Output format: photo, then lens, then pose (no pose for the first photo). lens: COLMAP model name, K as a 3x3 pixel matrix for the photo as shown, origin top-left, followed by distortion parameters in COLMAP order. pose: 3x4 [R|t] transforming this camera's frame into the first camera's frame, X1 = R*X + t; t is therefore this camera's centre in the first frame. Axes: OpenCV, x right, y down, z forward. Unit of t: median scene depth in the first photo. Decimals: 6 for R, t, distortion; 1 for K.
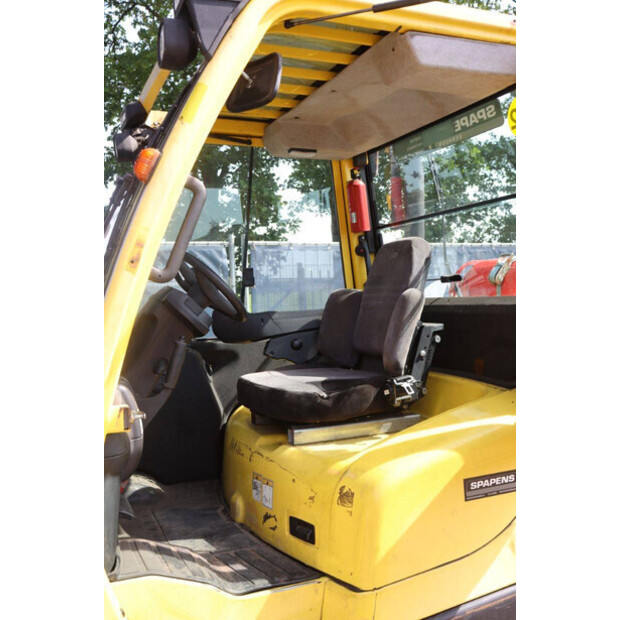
lens RADIAL K [[644.7, 0, 310.0], [0, 644.7, 310.0], [0, 0, 1]] dist [-0.163050, -0.000440]
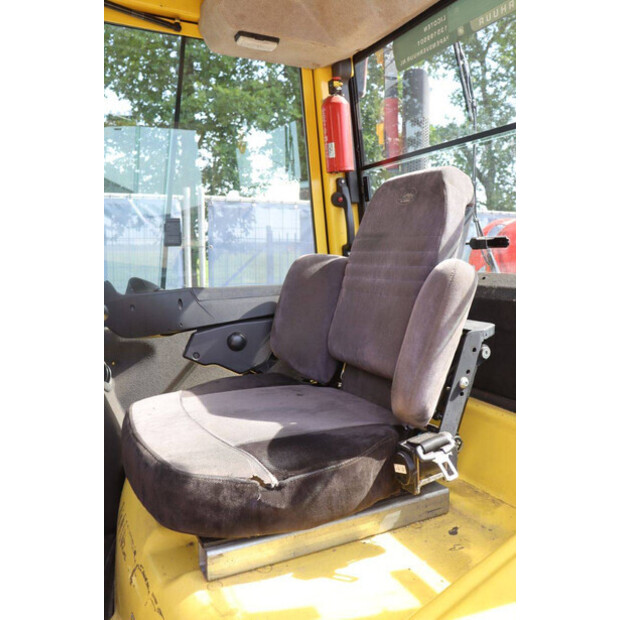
lens RADIAL K [[516.0, 0, 310.0], [0, 516.0, 310.0], [0, 0, 1]] dist [-0.150238, 0.109049]
pose [[0.998045, 0.022397, 0.058353, 0.019528], [-0.027143, 0.996274, 0.081856, -0.018973], [-0.056302, -0.083280, 0.994934, 0.492356]]
